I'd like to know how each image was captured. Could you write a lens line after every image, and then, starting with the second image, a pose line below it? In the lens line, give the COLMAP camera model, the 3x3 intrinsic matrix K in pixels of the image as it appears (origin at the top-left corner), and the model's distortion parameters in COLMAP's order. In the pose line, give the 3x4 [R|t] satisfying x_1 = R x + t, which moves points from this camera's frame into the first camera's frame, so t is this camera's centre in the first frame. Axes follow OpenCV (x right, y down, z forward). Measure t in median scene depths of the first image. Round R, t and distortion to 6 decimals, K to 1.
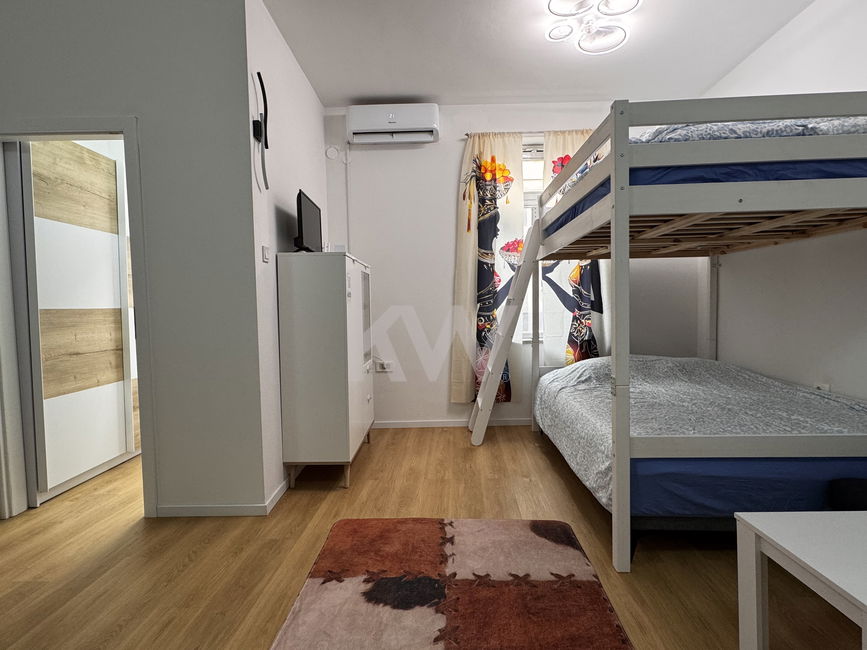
lens RADIAL K [[466.9, 0, 432.1], [0, 466.9, 327.0], [0, 0, 1]] dist [-0.002049, 0.001649]
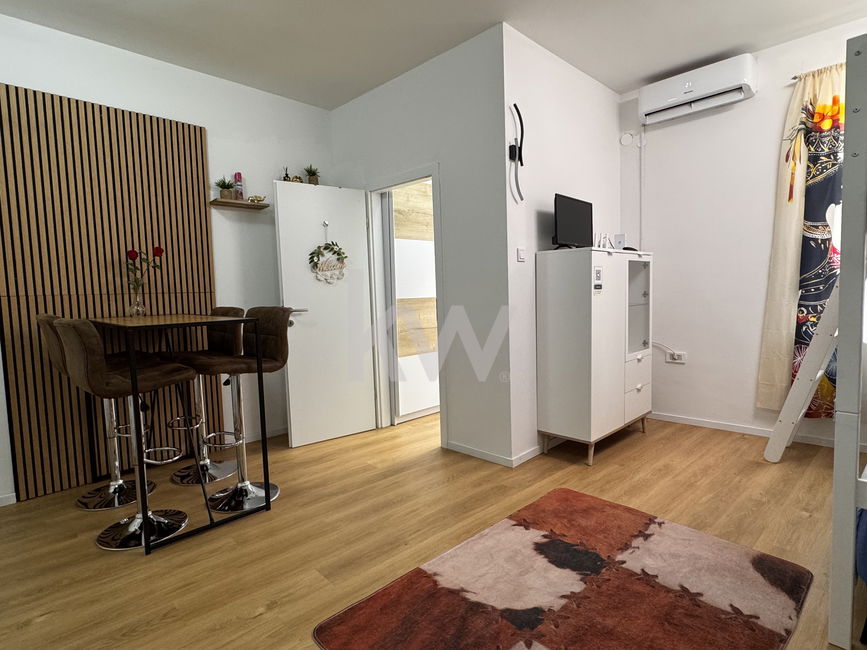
lens RADIAL K [[466.9, 0, 432.1], [0, 466.9, 327.0], [0, 0, 1]] dist [-0.002049, 0.001649]
pose [[0.713061, 0.051276, -0.699224, 0.305351], [-0.016519, 0.998274, 0.056360, -0.032191], [0.700907, -0.028637, 0.712677, -0.019721]]
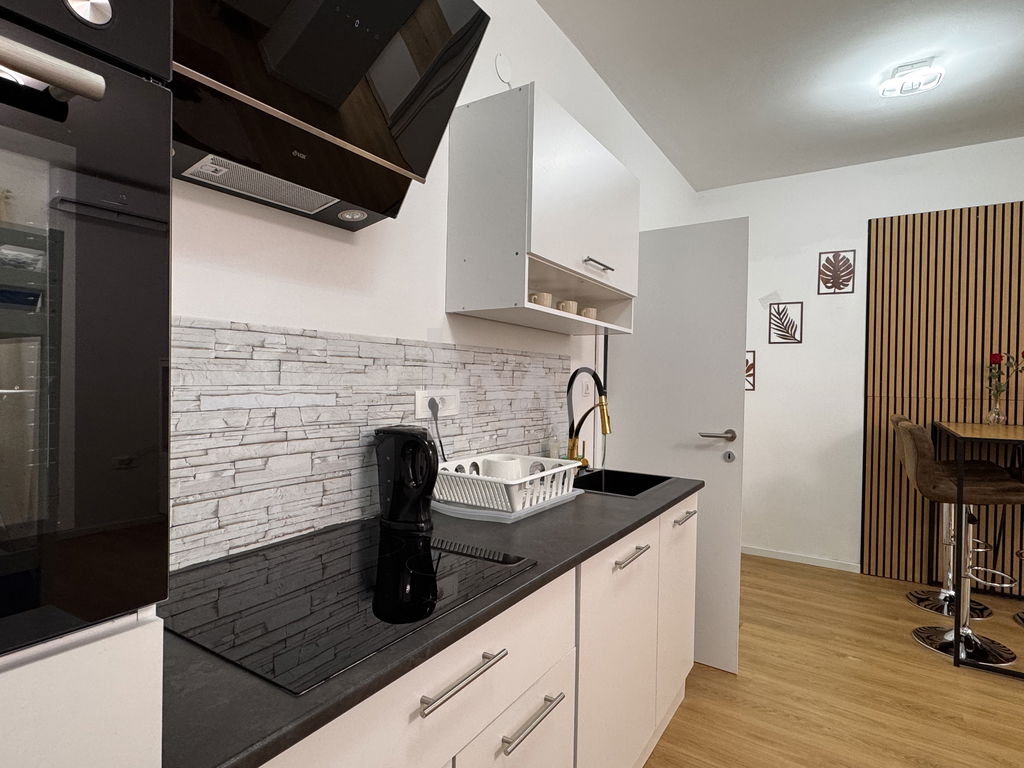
lens RADIAL K [[552.3, 0, 508.7], [0, 552.3, 384.9], [0, 0, 1]] dist [-0.001495, 0.000806]
pose [[-0.539488, 0.014739, -0.841865, 0.612030], [-0.046064, 0.997833, 0.046988, -0.077756], [0.840733, 0.064129, -0.537640, 0.030331]]
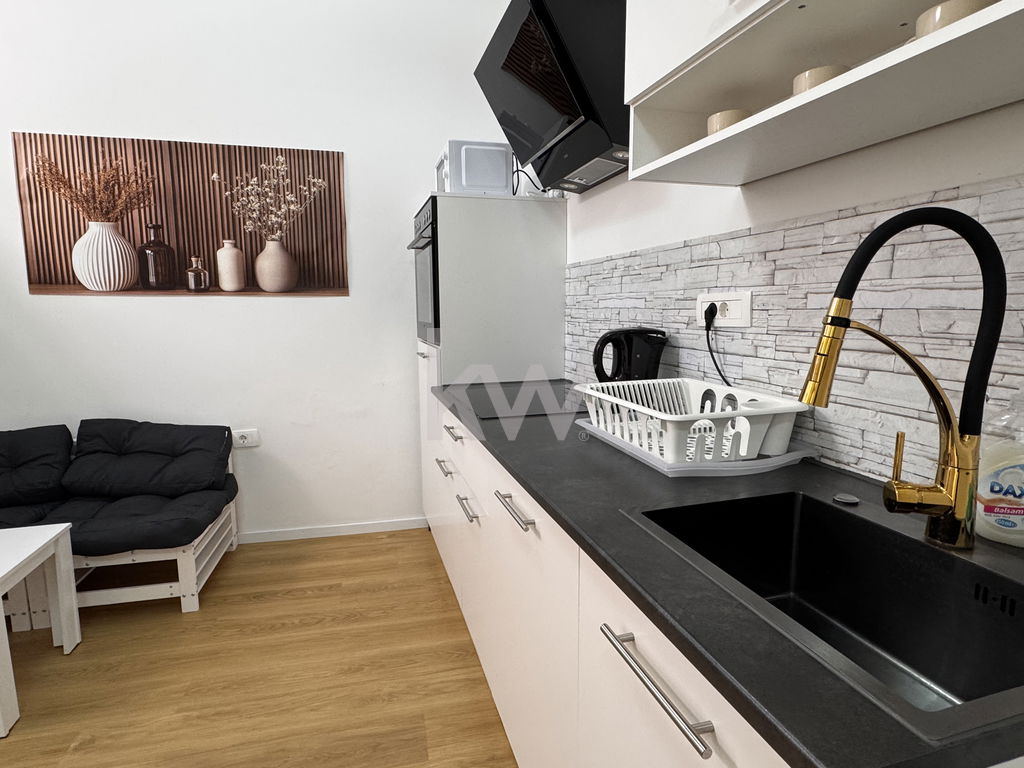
lens RADIAL K [[551.4, 0, 510.4], [0, 551.4, 386.4], [0, 0, 1]] dist [-0.002049, 0.001649]
pose [[-0.277926, -0.119751, 0.953109, -0.316376], [0.057131, 0.988382, 0.140842, -0.036289], [-0.958902, 0.093596, -0.267856, -0.047517]]
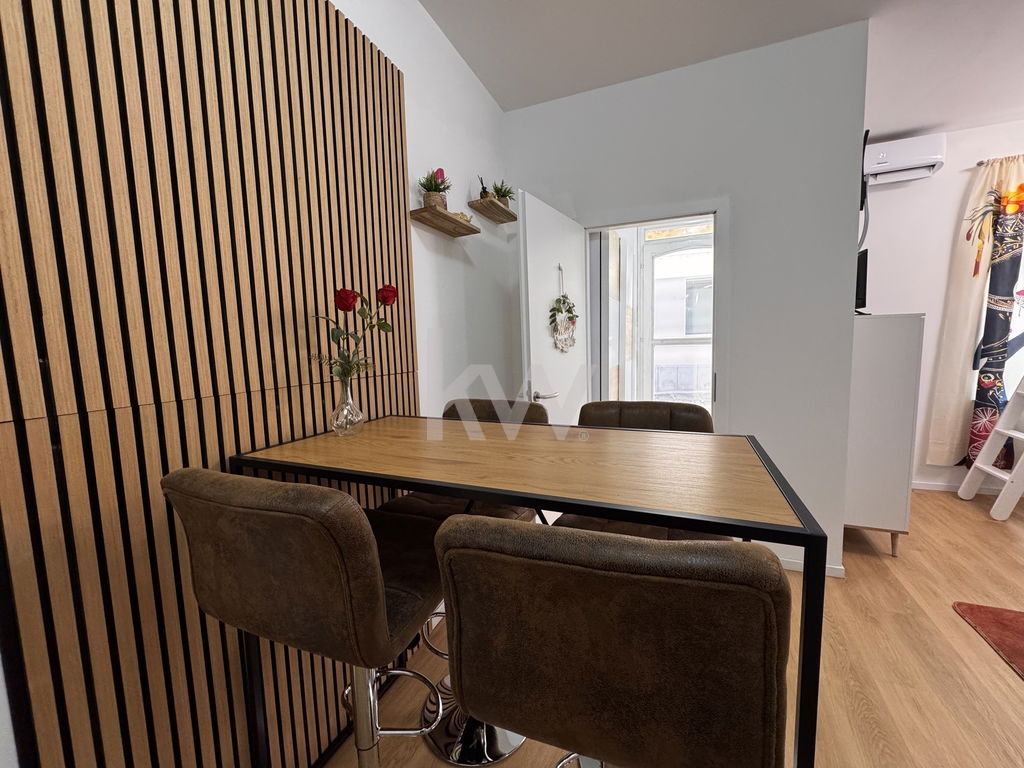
lens RADIAL K [[404.8, 0, 512.0], [0, 404.8, 384.0], [0, 0, 1]] dist [-0.000840, -0.000103]
pose [[0.928371, 0.028602, -0.370553, -0.640085], [-0.004863, 0.997884, 0.064842, -0.067478], [0.371623, -0.058395, 0.926545, -0.060935]]
